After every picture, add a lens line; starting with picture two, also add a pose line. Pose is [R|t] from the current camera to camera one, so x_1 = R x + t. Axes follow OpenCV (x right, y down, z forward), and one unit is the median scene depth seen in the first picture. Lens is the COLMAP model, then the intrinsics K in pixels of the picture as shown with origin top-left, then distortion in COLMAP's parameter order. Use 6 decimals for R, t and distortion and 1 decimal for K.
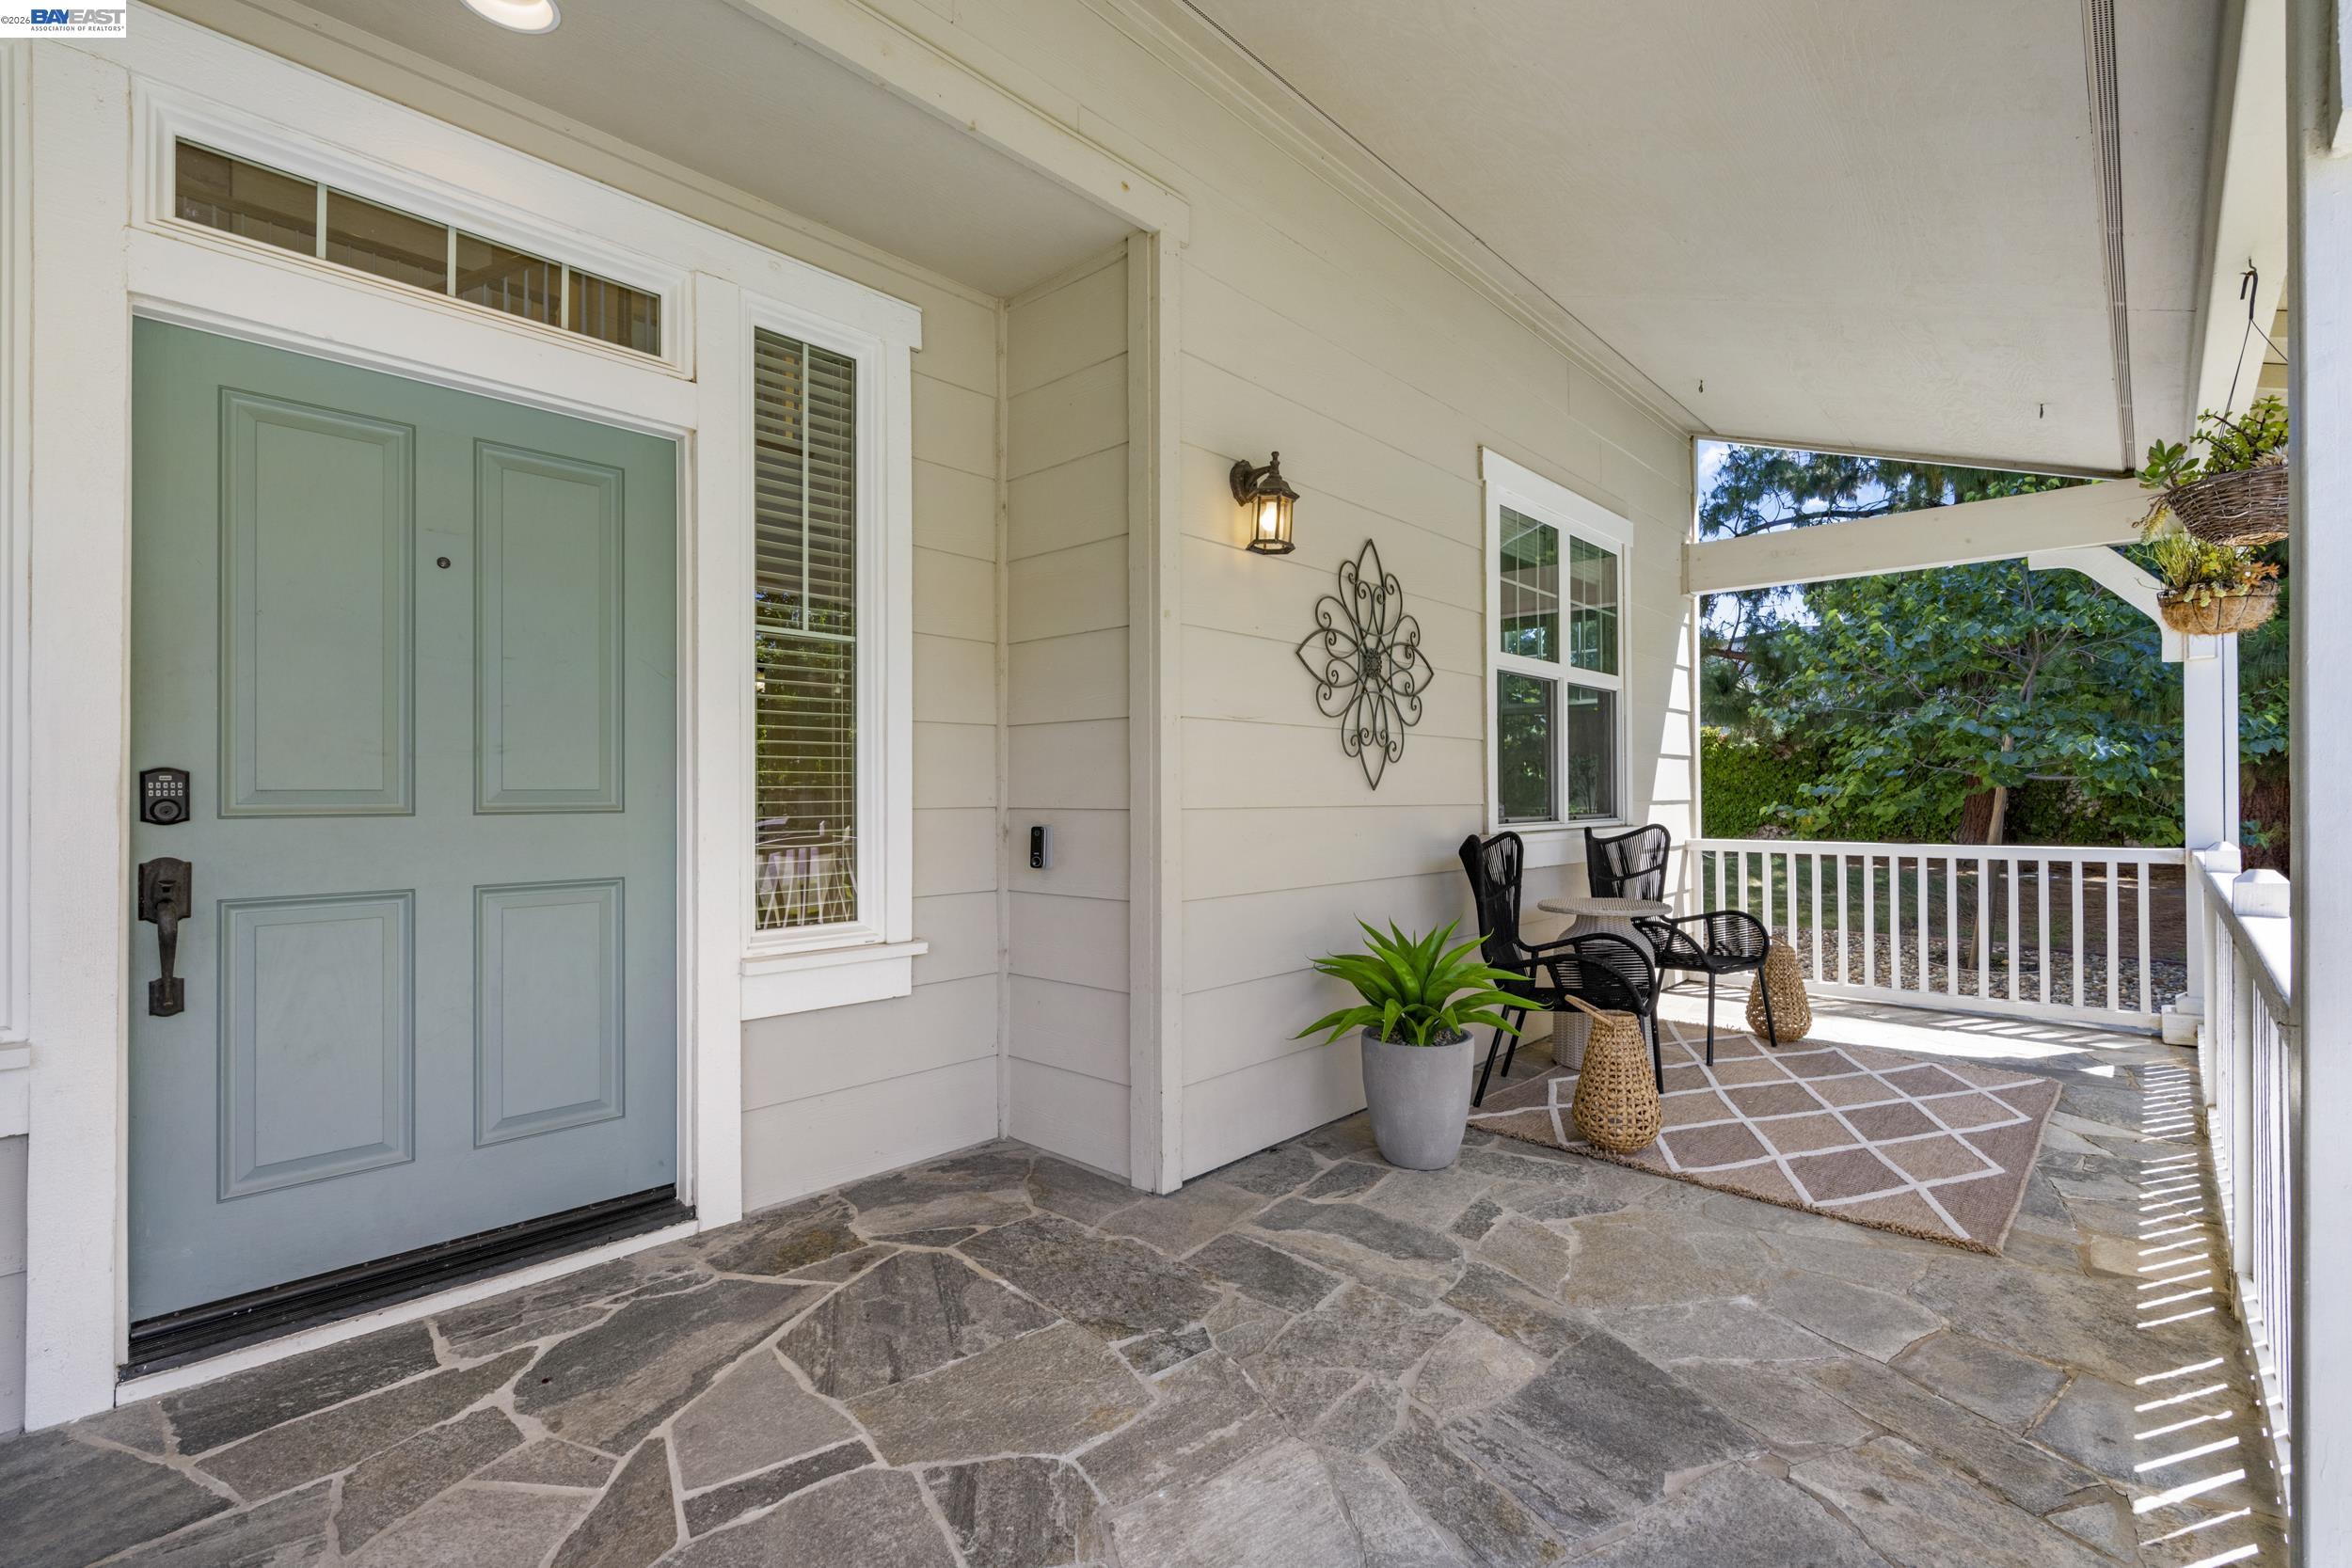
lens RADIAL K [[1067.1, 0, 1182.3], [0, 1067.1, 786.4], [0, 0, 1]] dist [-0.004224, 0.000775]
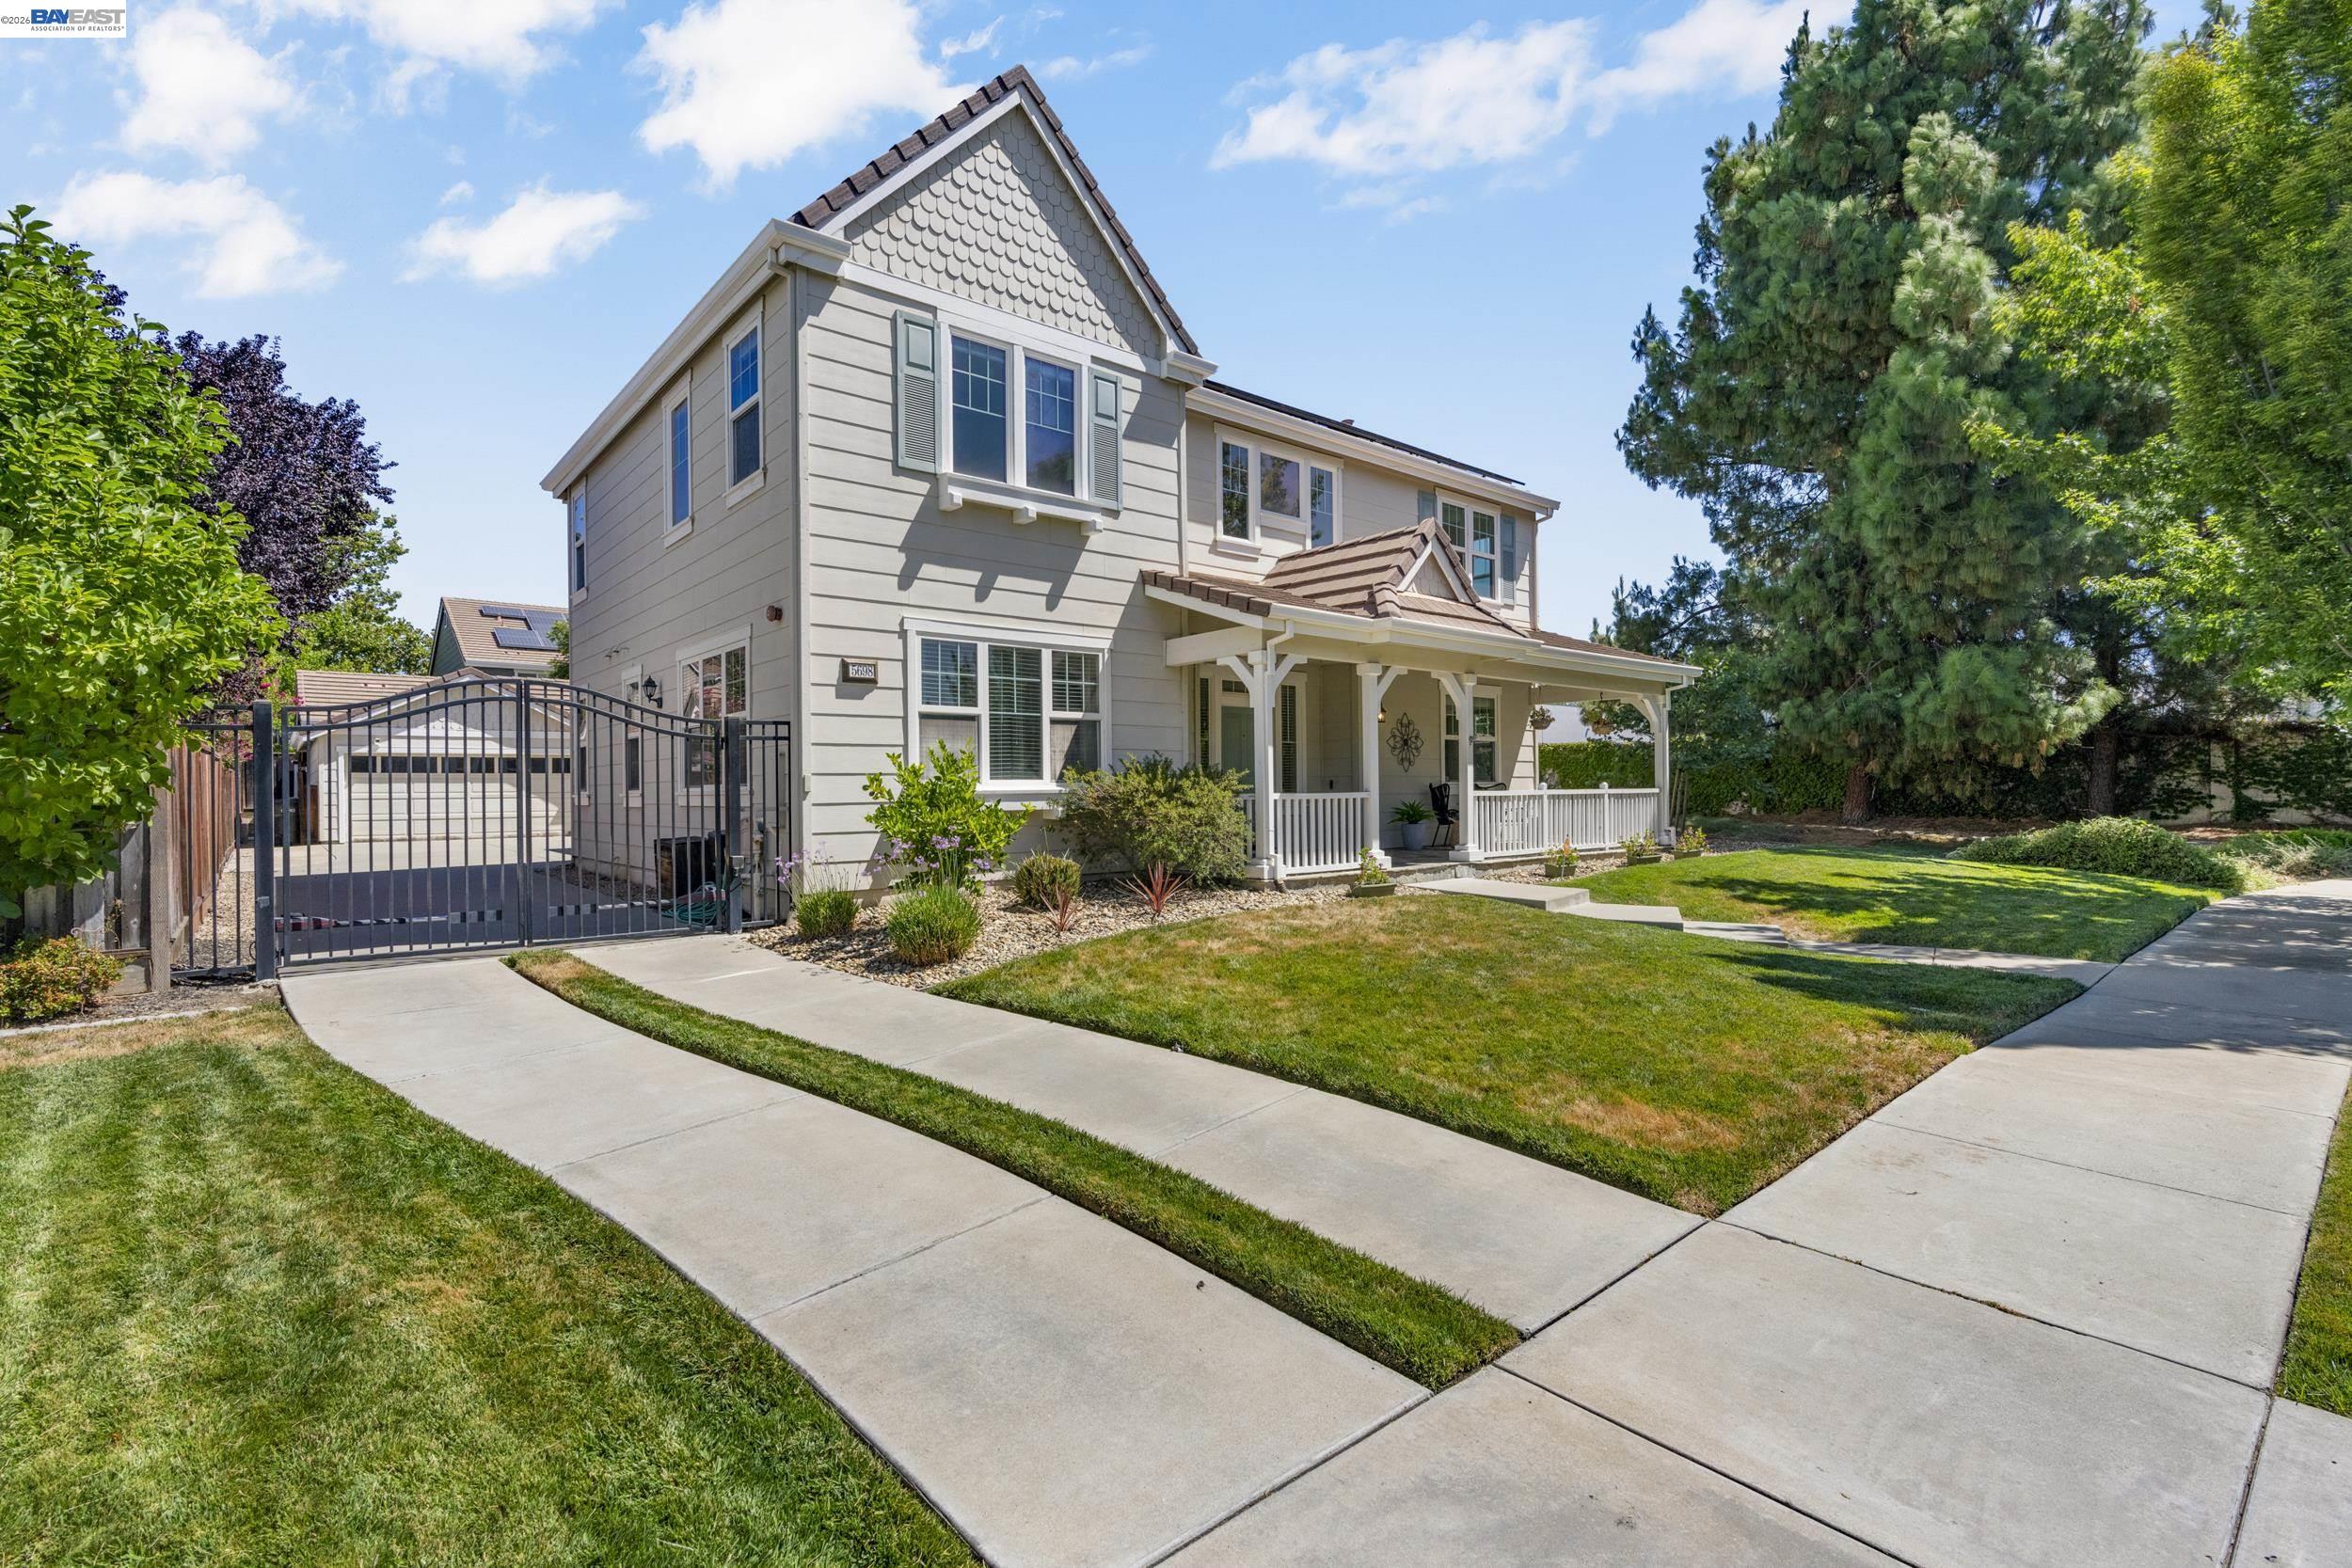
lens RADIAL K [[1067.1, 0, 1182.3], [0, 1067.1, 786.4], [0, 0, 1]] dist [-0.004224, 0.000775]
pose [[0.992307, -0.002740, -0.123769, -0.179265], [0.003338, 0.999984, 0.004631, 0.037450], [0.123754, -0.005009, 0.992300, -3.328830]]
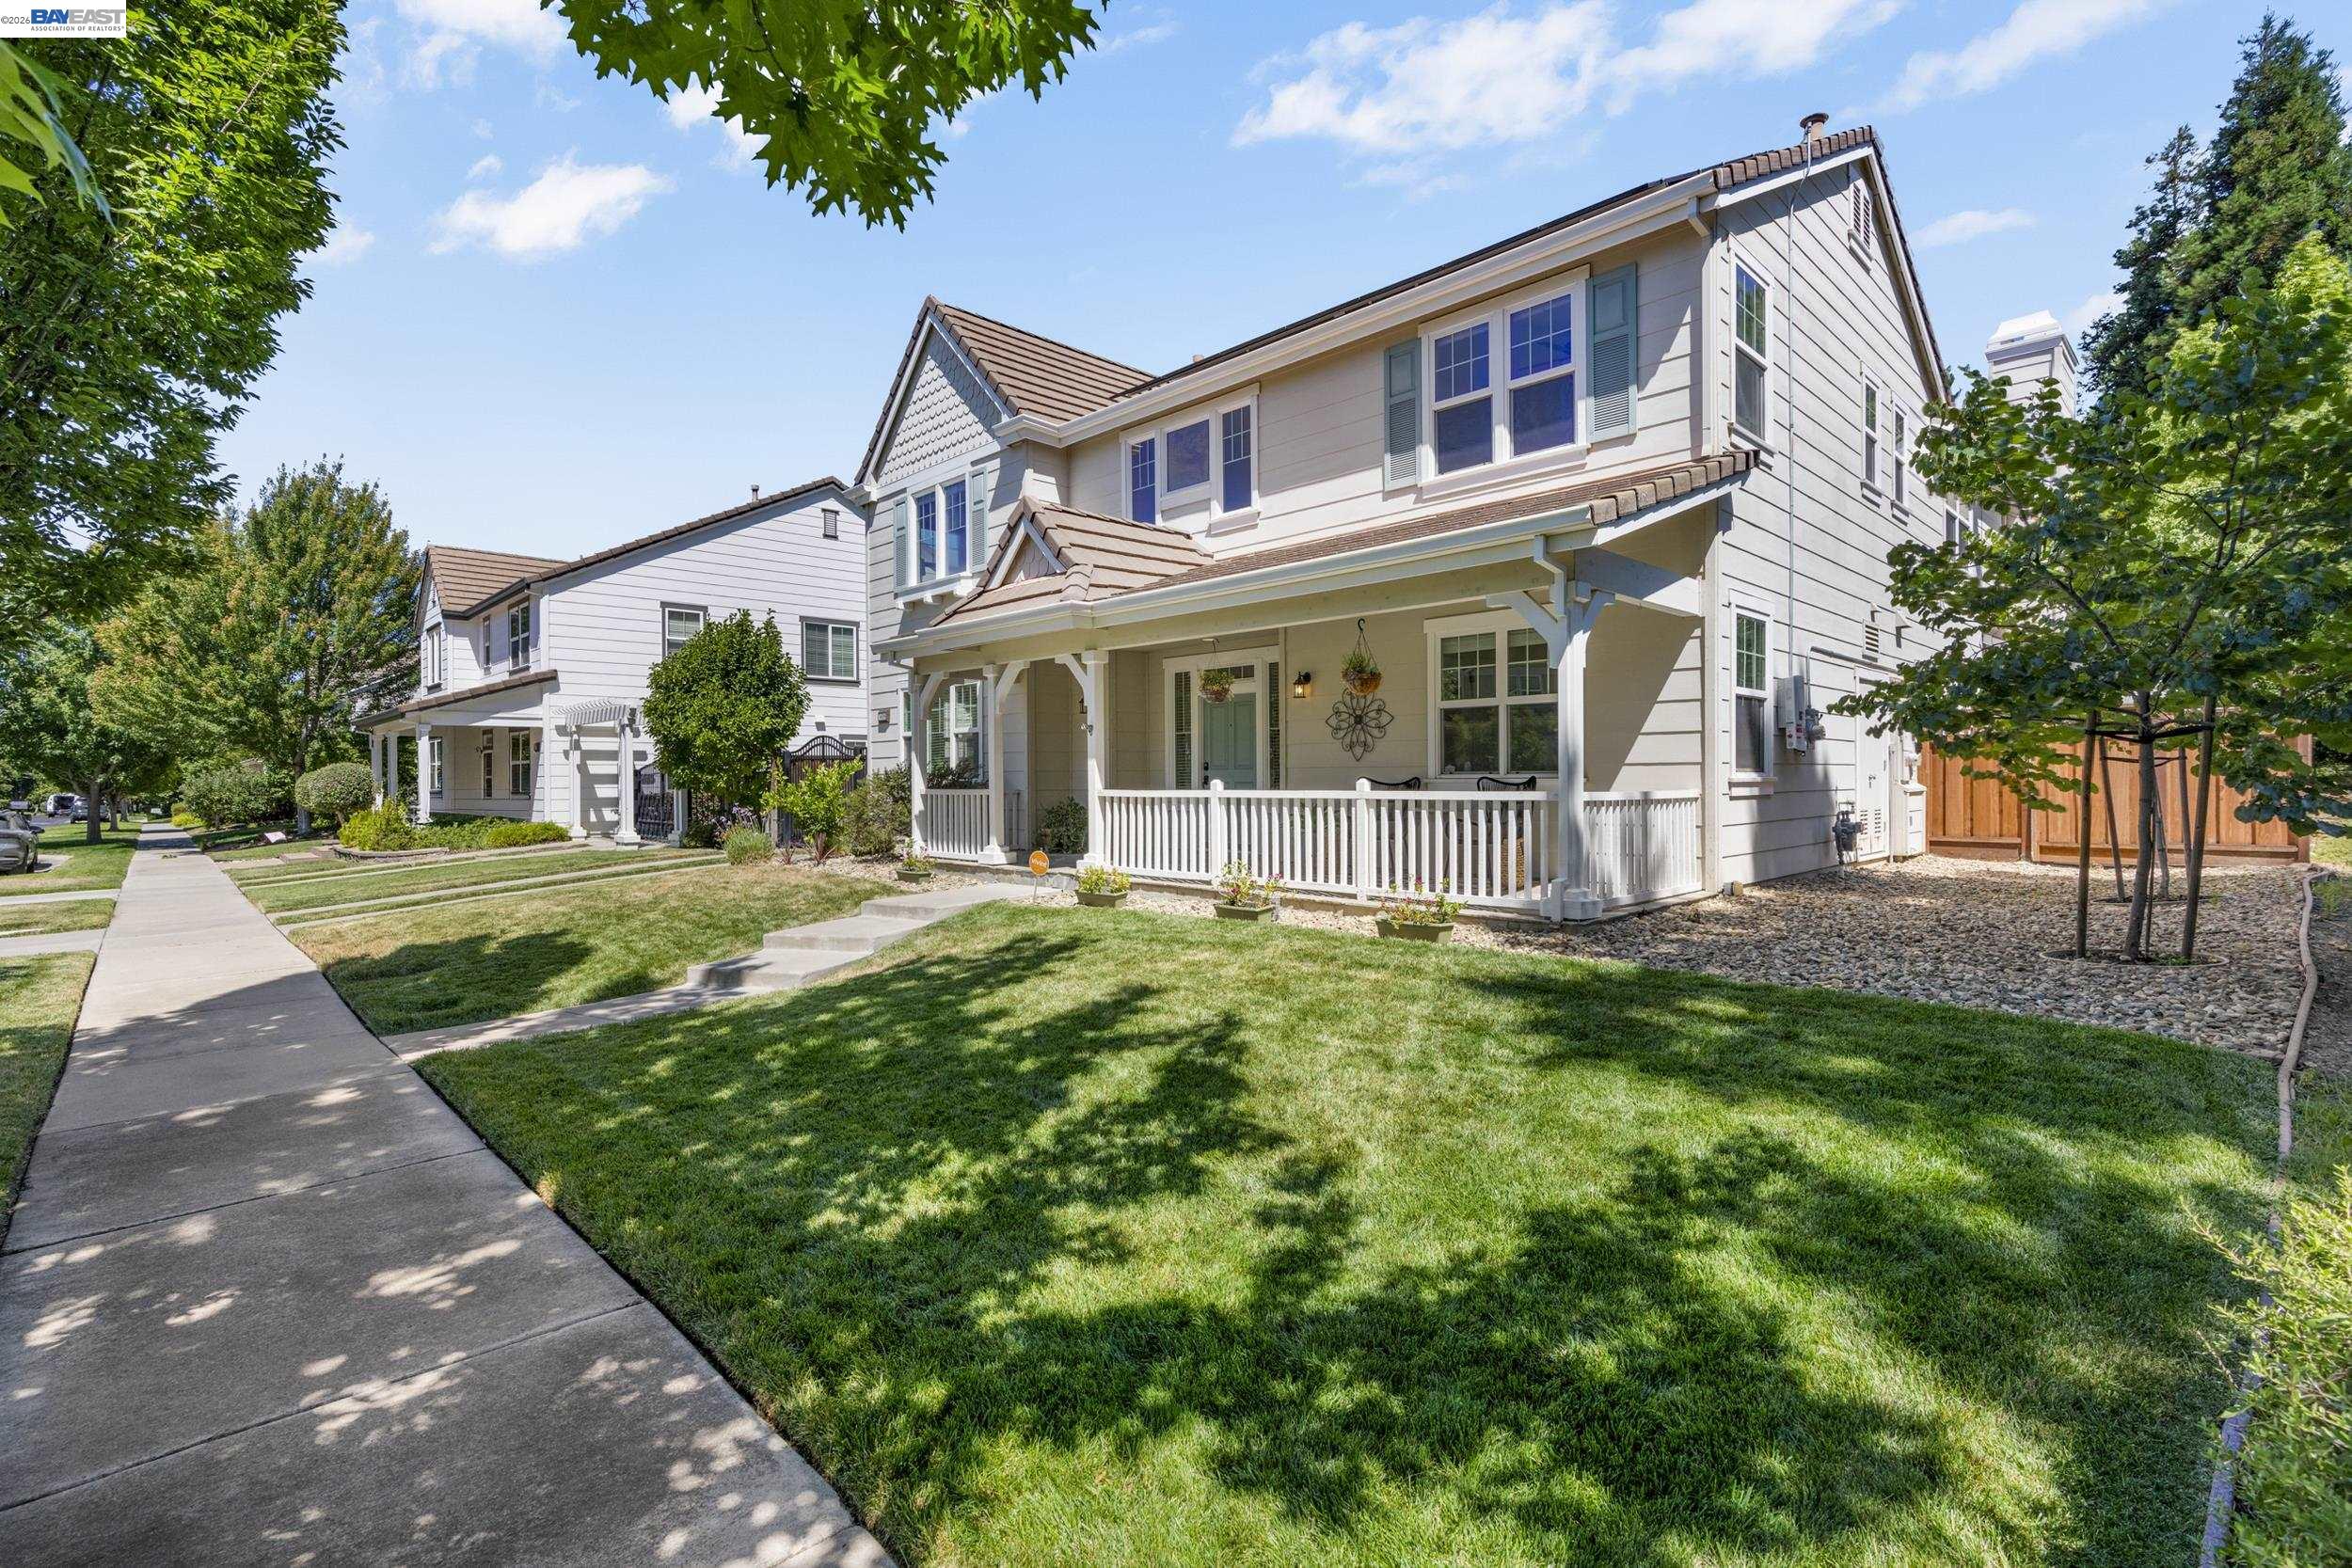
lens RADIAL K [[1067.1, 0, 1182.3], [0, 1067.1, 786.4], [0, 0, 1]] dist [-0.004224, 0.000775]
pose [[-0.059431, 0.013783, -0.998137, 3.244467], [0.013822, 0.999820, 0.012983, 0.026844], [0.998137, -0.013025, -0.059611, 0.690784]]
